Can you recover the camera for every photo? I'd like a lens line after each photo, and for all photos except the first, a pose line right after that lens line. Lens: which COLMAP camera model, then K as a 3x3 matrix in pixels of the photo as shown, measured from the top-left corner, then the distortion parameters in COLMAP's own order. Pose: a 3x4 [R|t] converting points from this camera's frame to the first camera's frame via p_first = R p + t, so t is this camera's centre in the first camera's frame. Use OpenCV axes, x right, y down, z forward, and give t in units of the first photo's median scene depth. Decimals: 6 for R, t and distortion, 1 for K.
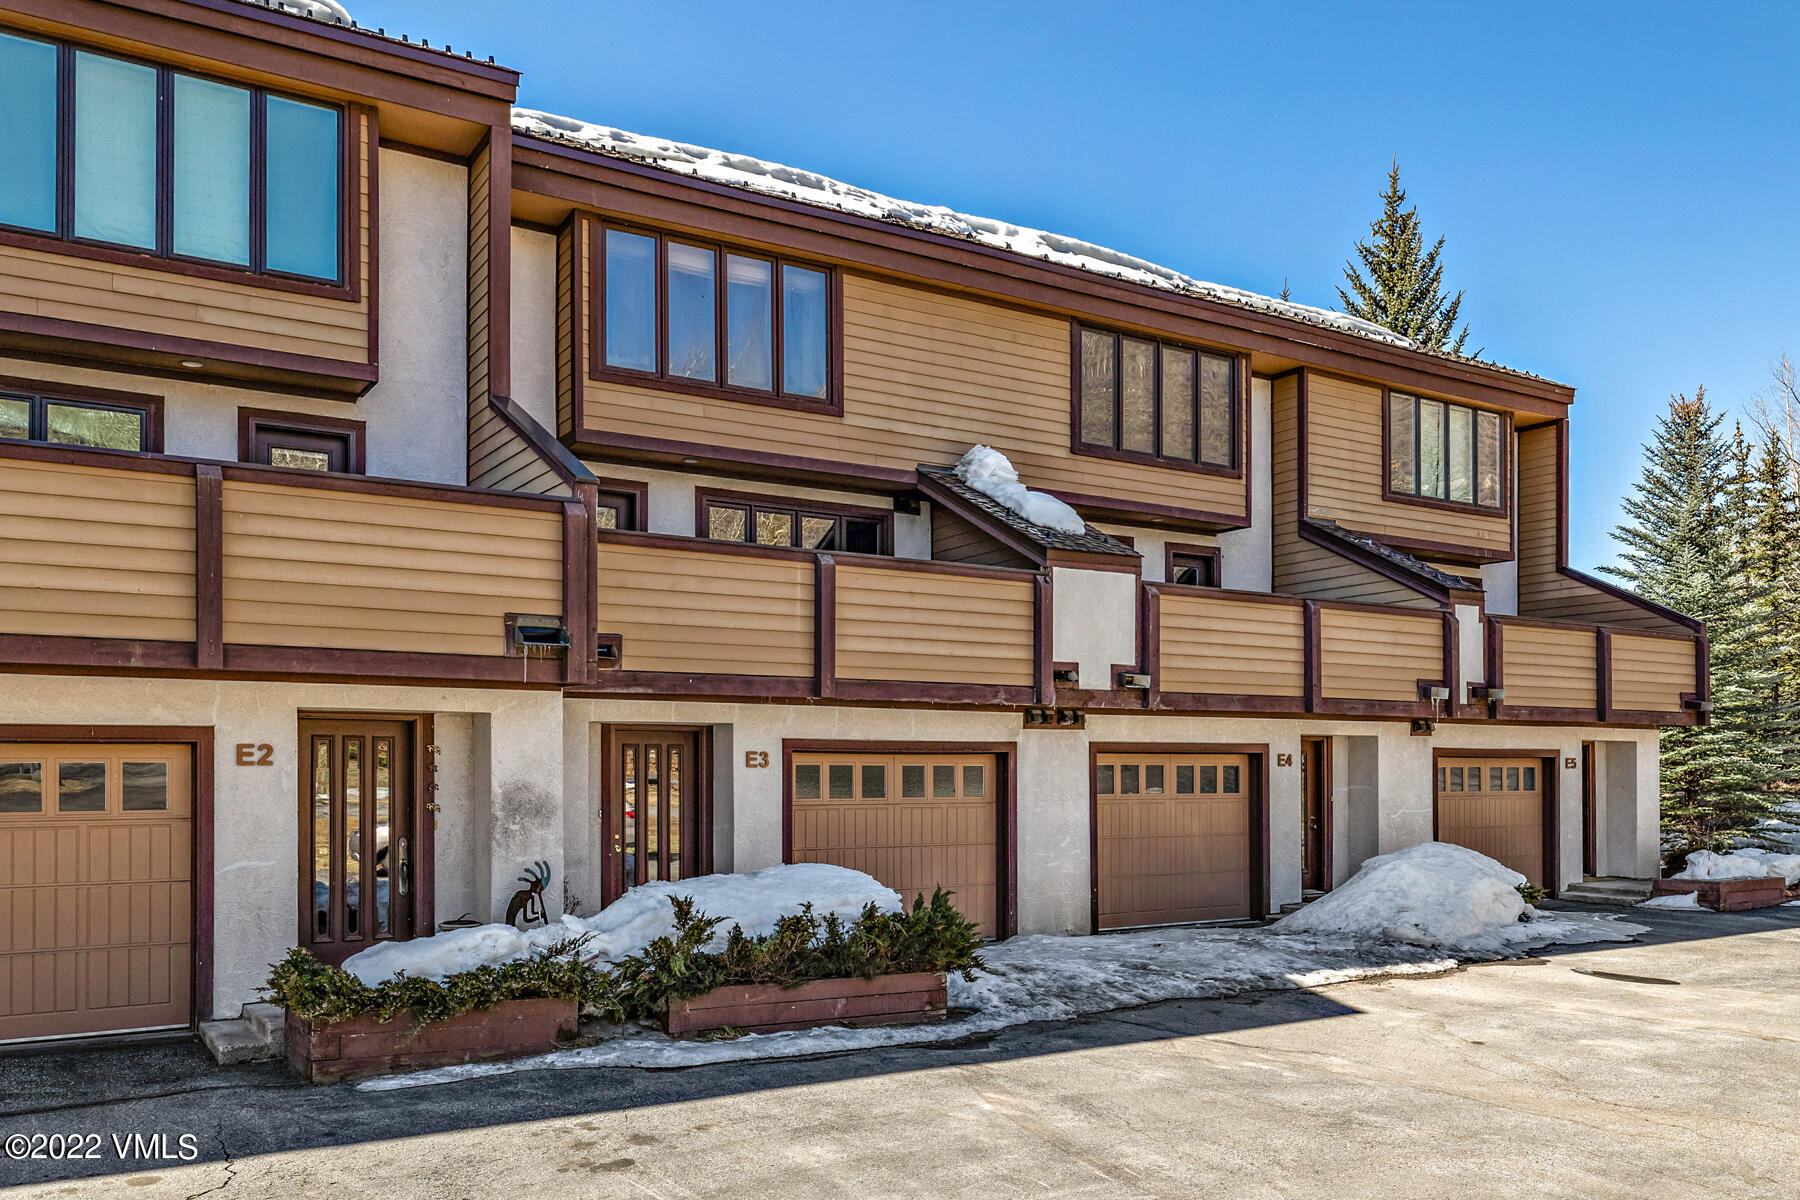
lens RADIAL K [[1360.6, 0, 903.3], [0, 1360.6, 608.1], [0, 0, 1]] dist [0.007150, -0.013082]
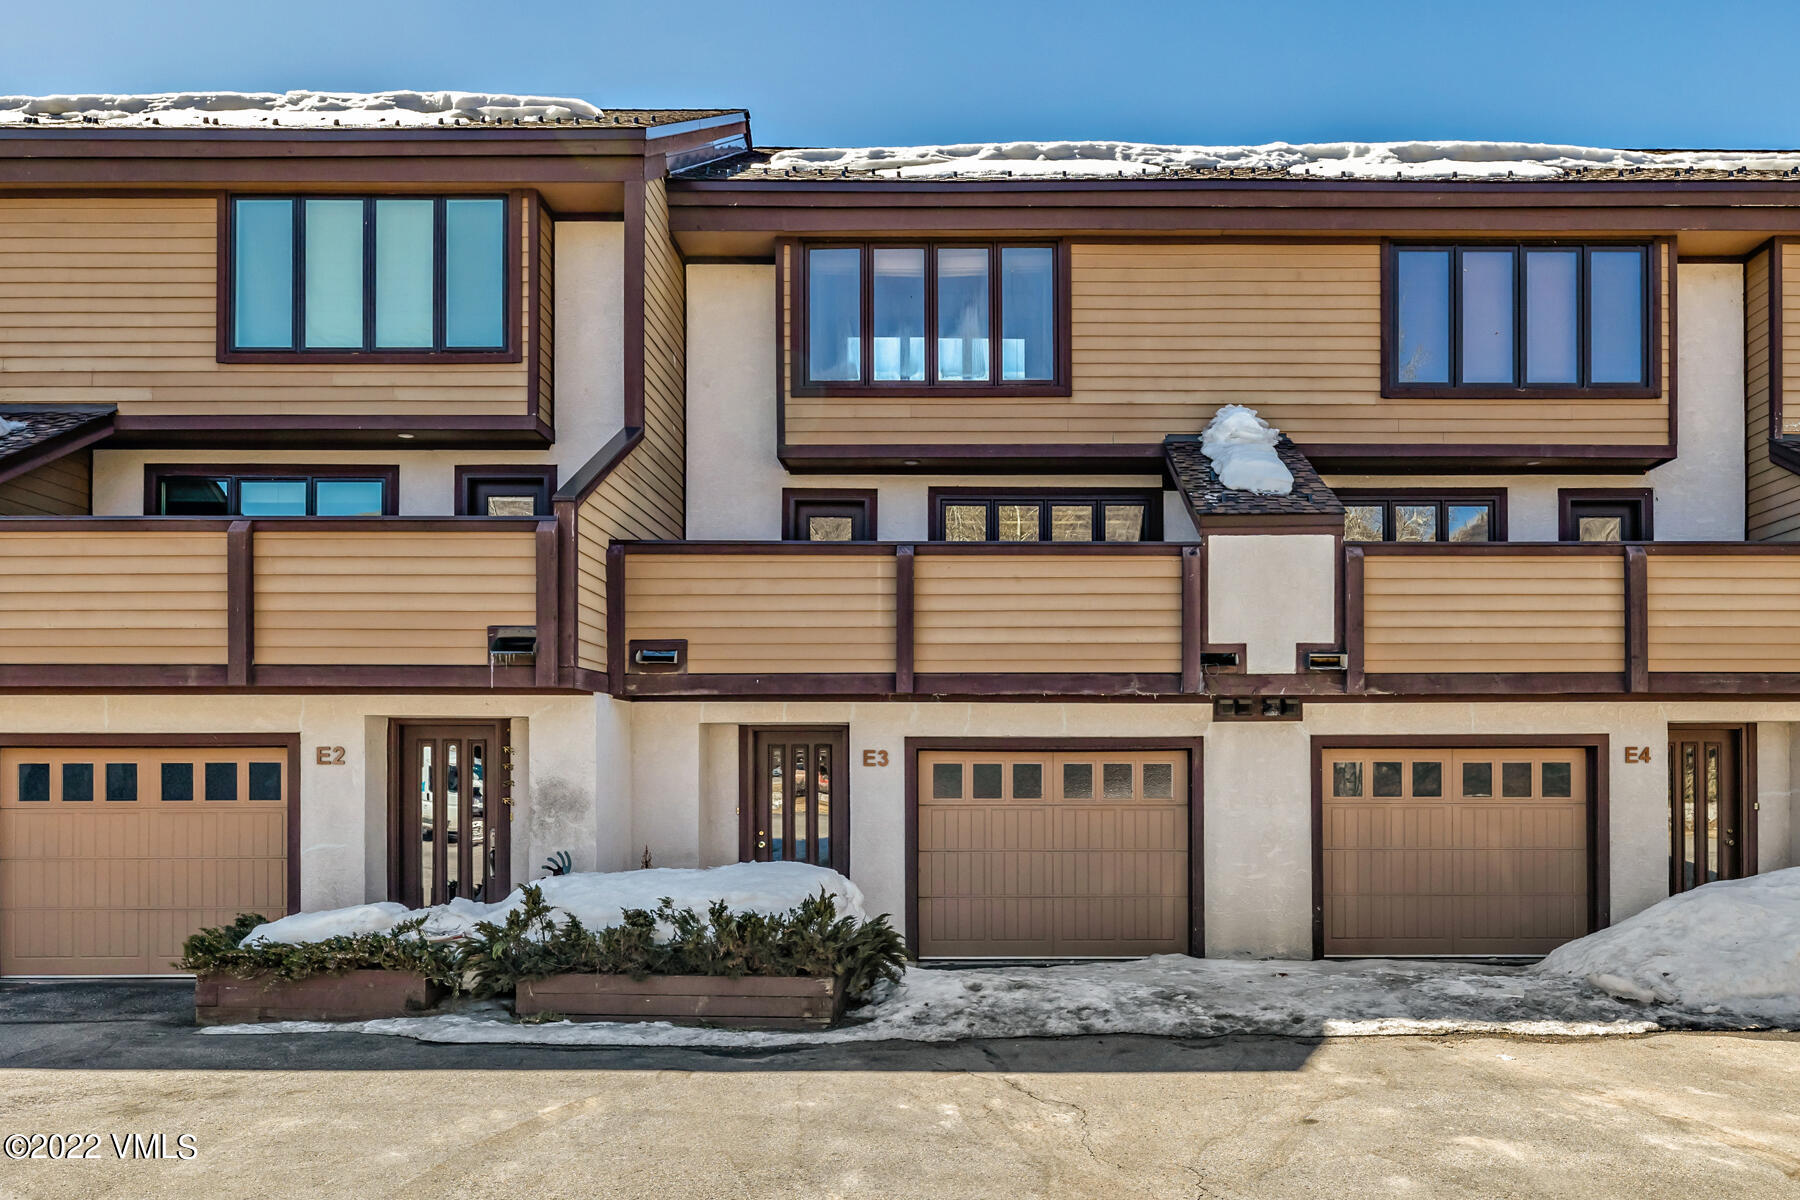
lens RADIAL K [[1360.6, 0, 940.8], [0, 1360.6, 629.2], [0, 0, 1]] dist [0.007150, -0.013082]
pose [[0.858342, -0.057134, -0.509886, 0.437811], [0.062178, 0.998039, -0.007164, 0.027378], [0.509296, -0.025554, 0.860212, 0.172723]]
